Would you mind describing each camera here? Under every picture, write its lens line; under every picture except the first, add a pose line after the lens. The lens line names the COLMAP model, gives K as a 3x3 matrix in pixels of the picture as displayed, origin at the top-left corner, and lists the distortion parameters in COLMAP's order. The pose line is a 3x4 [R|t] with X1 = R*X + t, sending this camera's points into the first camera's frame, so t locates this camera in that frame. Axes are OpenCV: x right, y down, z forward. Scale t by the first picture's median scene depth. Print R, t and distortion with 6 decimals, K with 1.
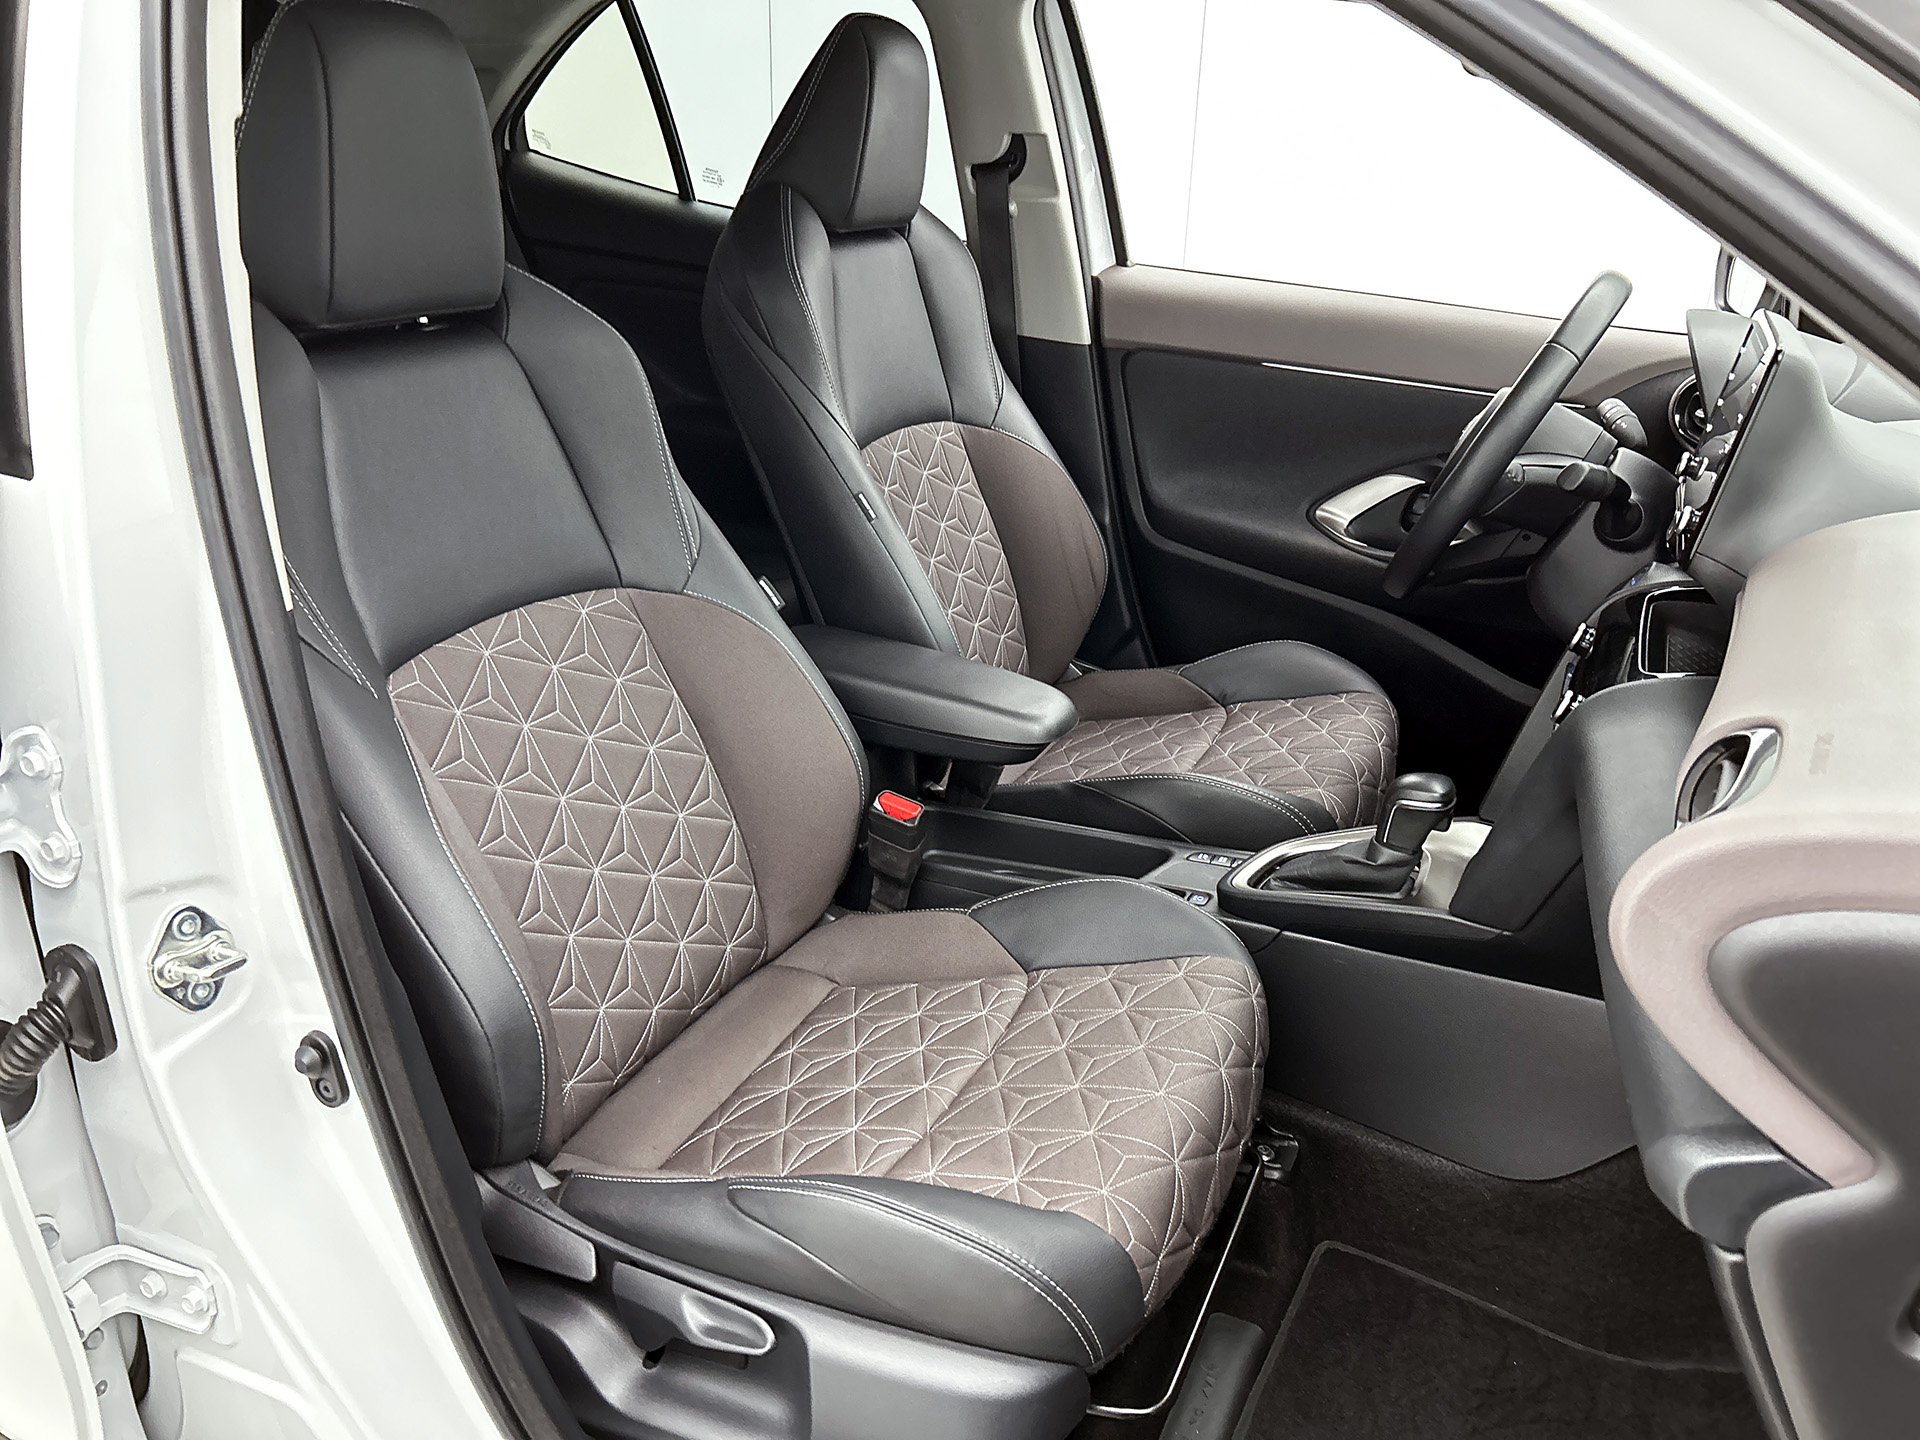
lens RADIAL K [[1446.9, 0, 950.6], [0, 1446.9, 729.0], [0, 0, 1]] dist [0.032767, -0.003769]
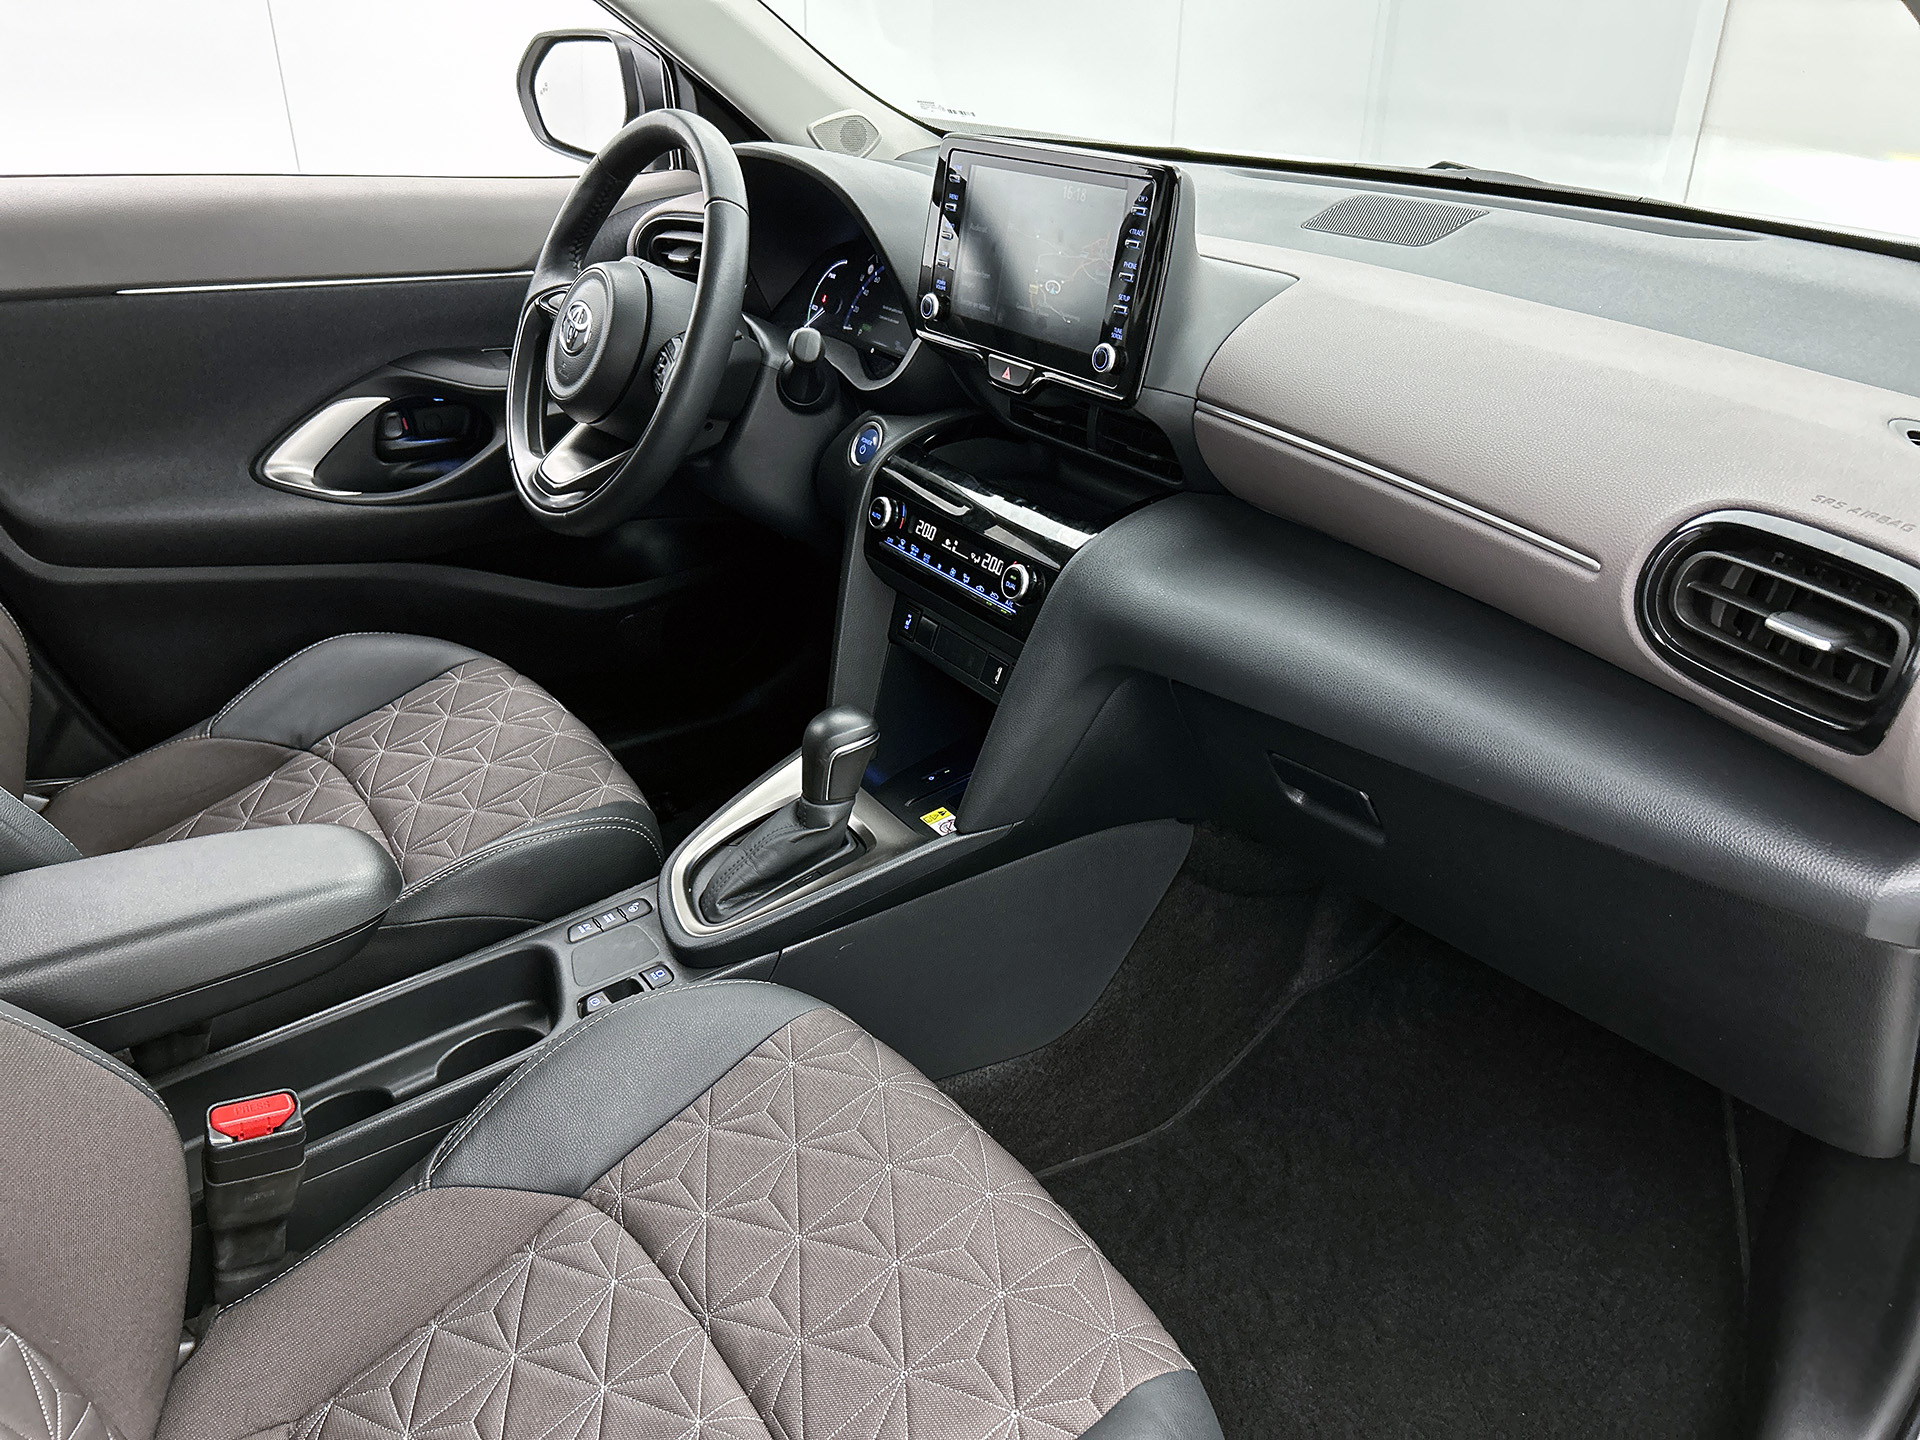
lens RADIAL K [[1446.9, 0, 950.6], [0, 1446.9, 729.0], [0, 0, 1]] dist [0.032767, -0.003769]
pose [[0.522889, -0.415240, 0.744421, -0.193344], [0.342687, 0.902044, 0.262456, -0.108960], [-0.780483, 0.117868, 0.613966, 0.273132]]
